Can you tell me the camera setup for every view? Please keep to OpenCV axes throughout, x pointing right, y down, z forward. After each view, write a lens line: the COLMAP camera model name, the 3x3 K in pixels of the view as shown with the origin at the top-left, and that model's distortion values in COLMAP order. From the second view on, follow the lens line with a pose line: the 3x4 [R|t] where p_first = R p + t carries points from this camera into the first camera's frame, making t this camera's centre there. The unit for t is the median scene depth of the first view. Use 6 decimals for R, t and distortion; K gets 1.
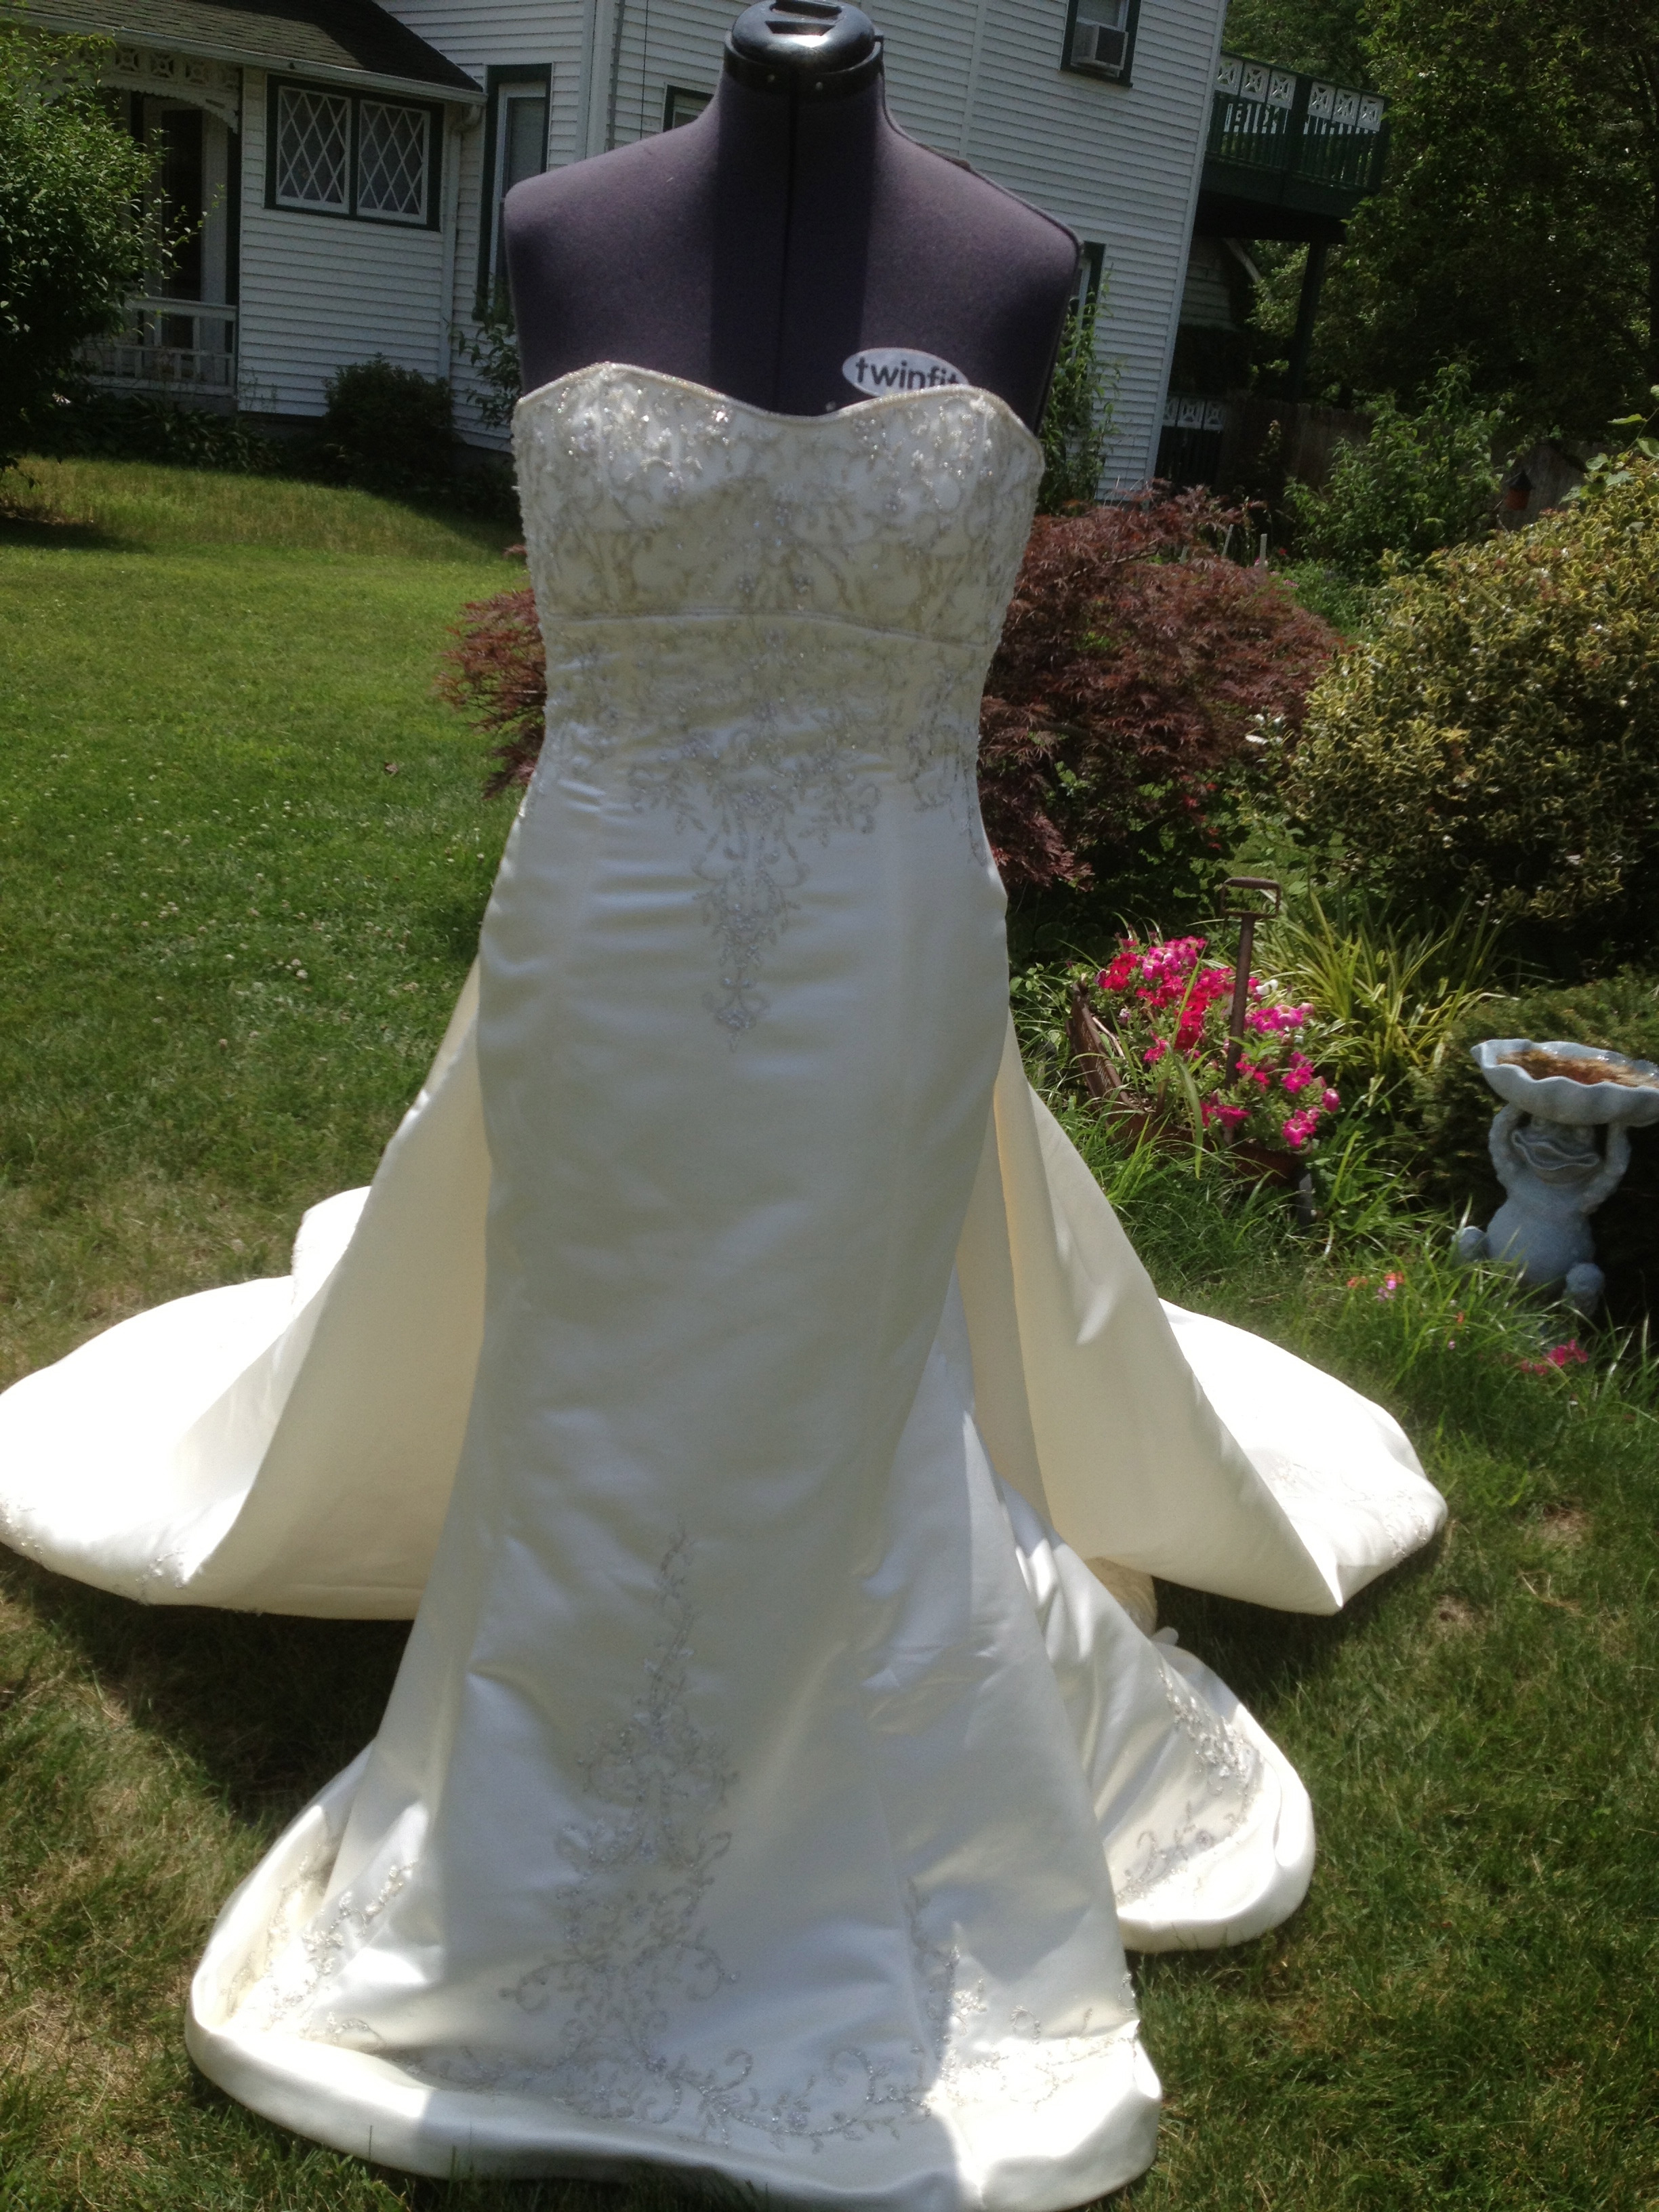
lens RADIAL K [[2168.7, 0, 814.3], [0, 2168.7, 1110.1], [0, 0, 1]] dist [0.218257, -0.520345]
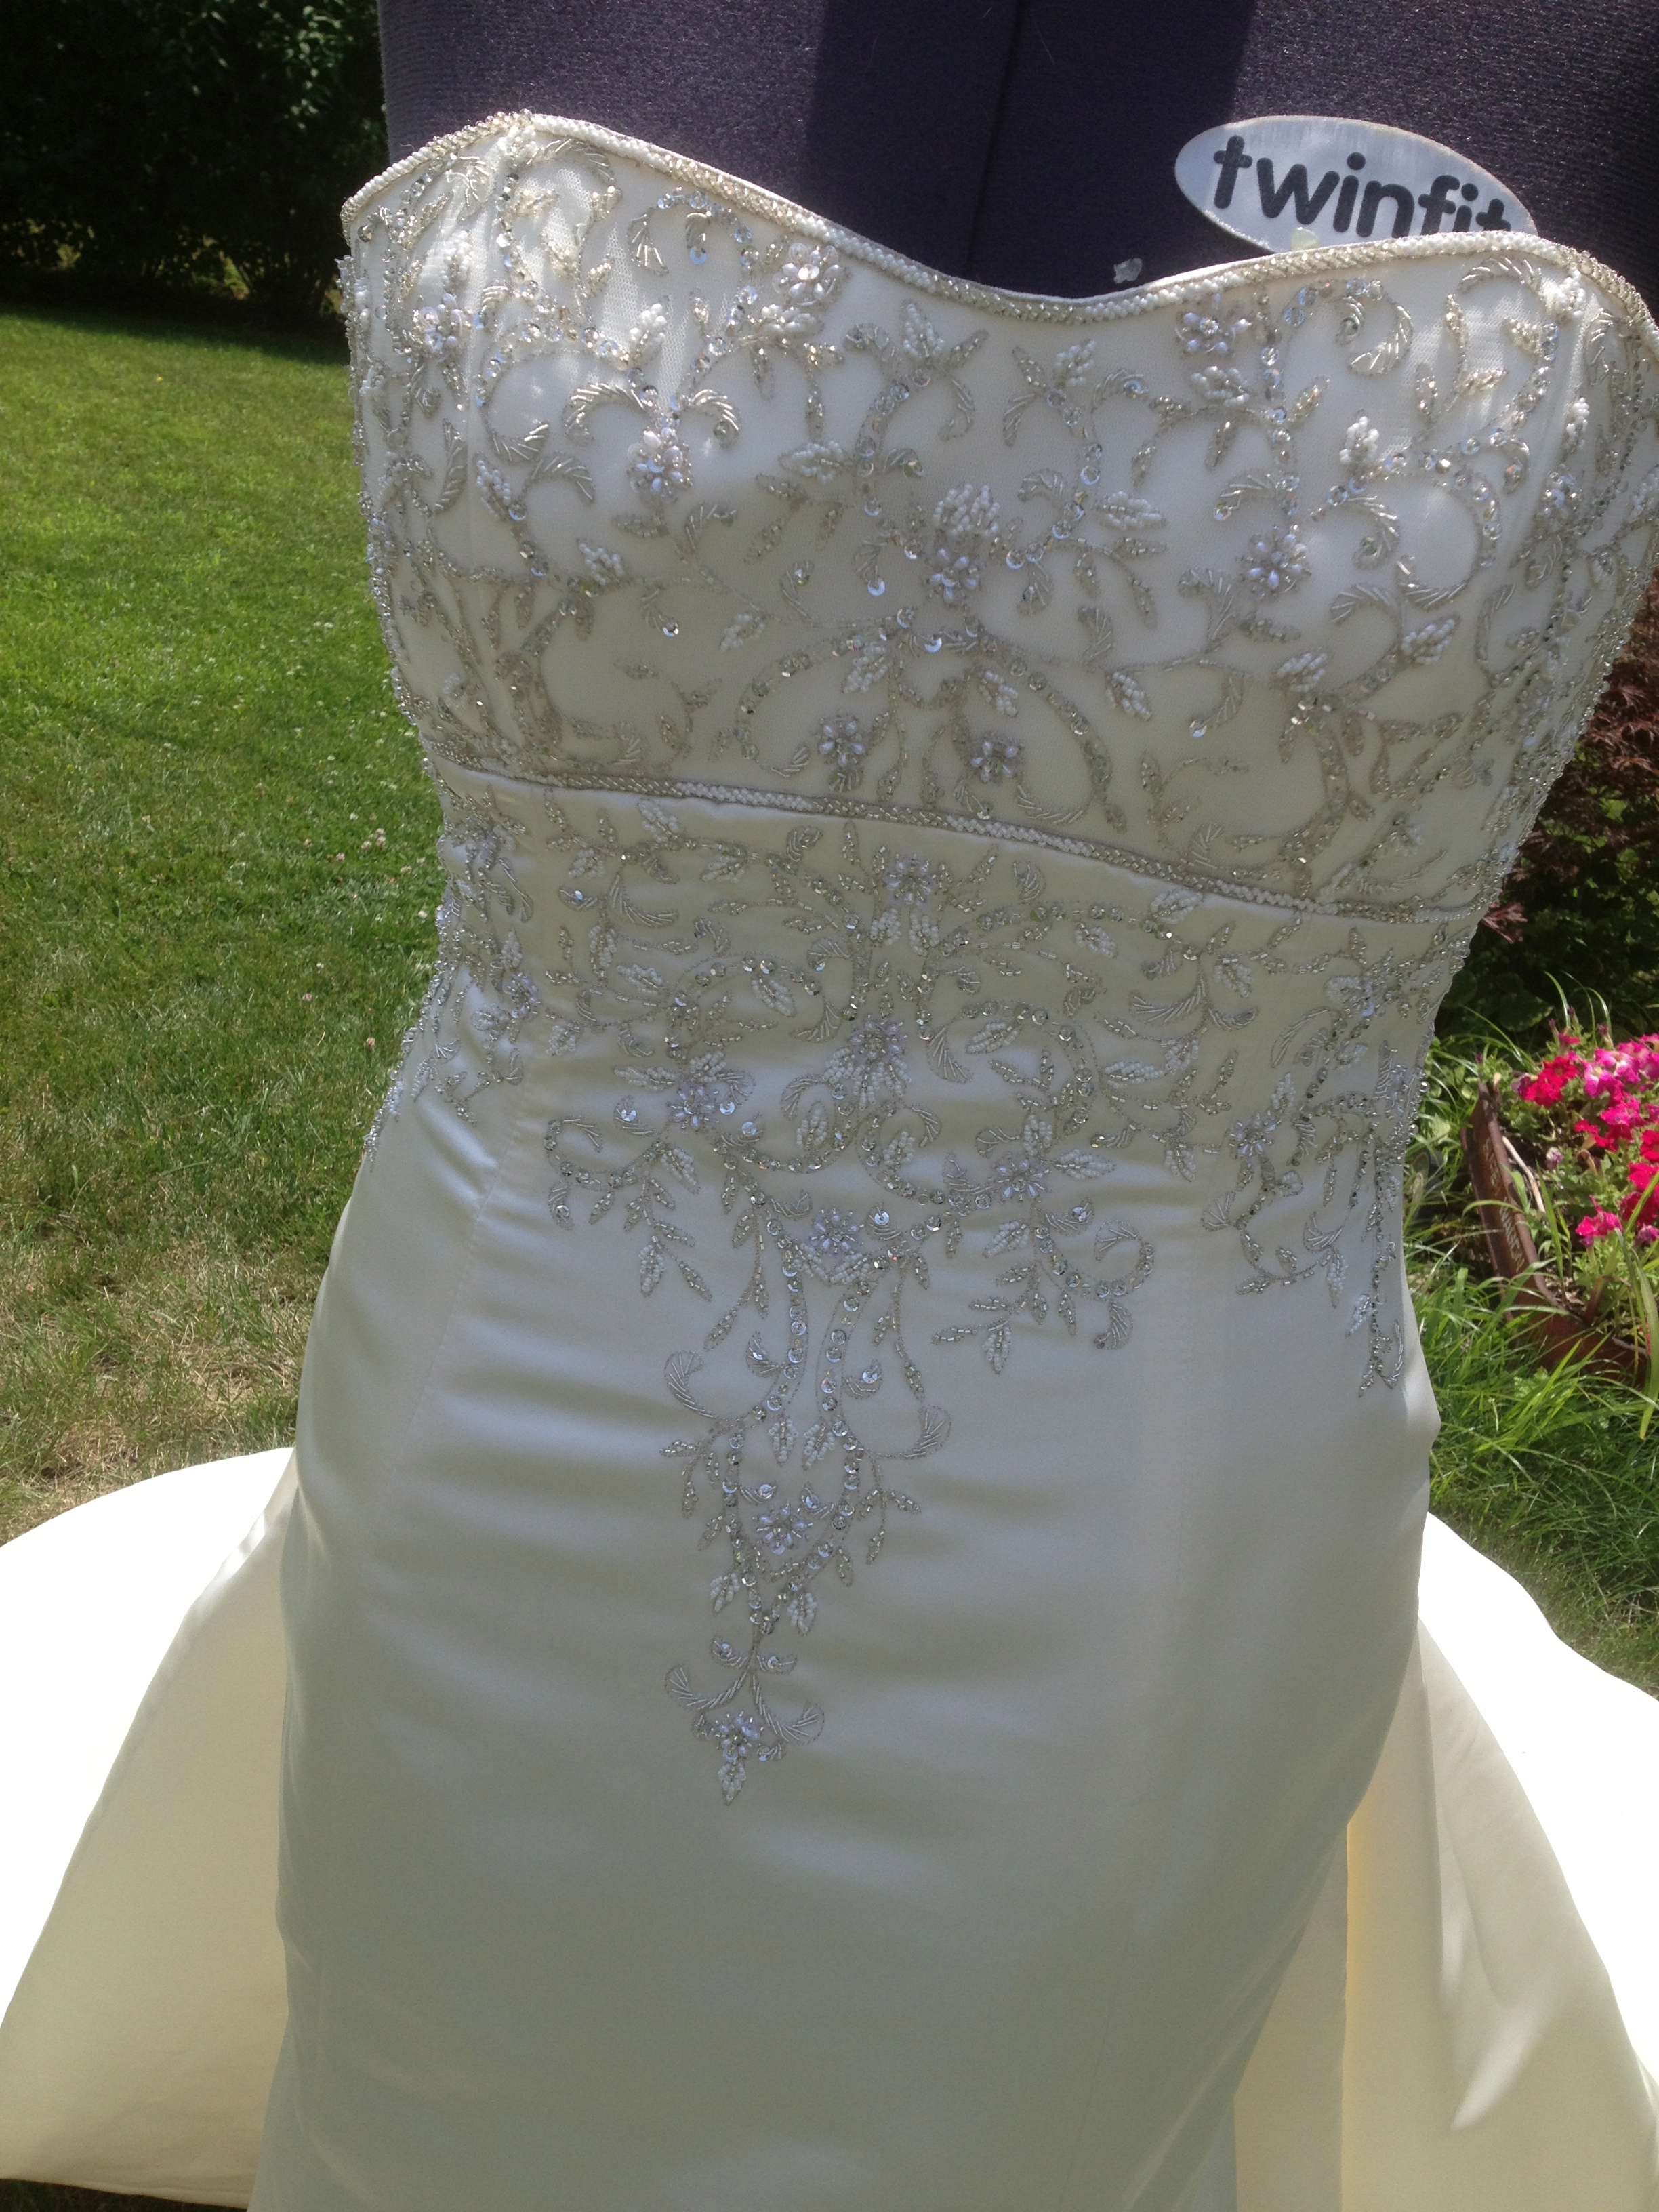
lens RADIAL K [[2168.7, 0, 814.3], [0, 2168.7, 1110.1], [0, 0, 1]] dist [0.218257, -0.520345]
pose [[0.981112, 0.123023, -0.149281, 0.026913], [-0.114152, 0.991226, 0.066637, -0.199140], [0.156169, -0.048338, 0.986547, 0.621570]]
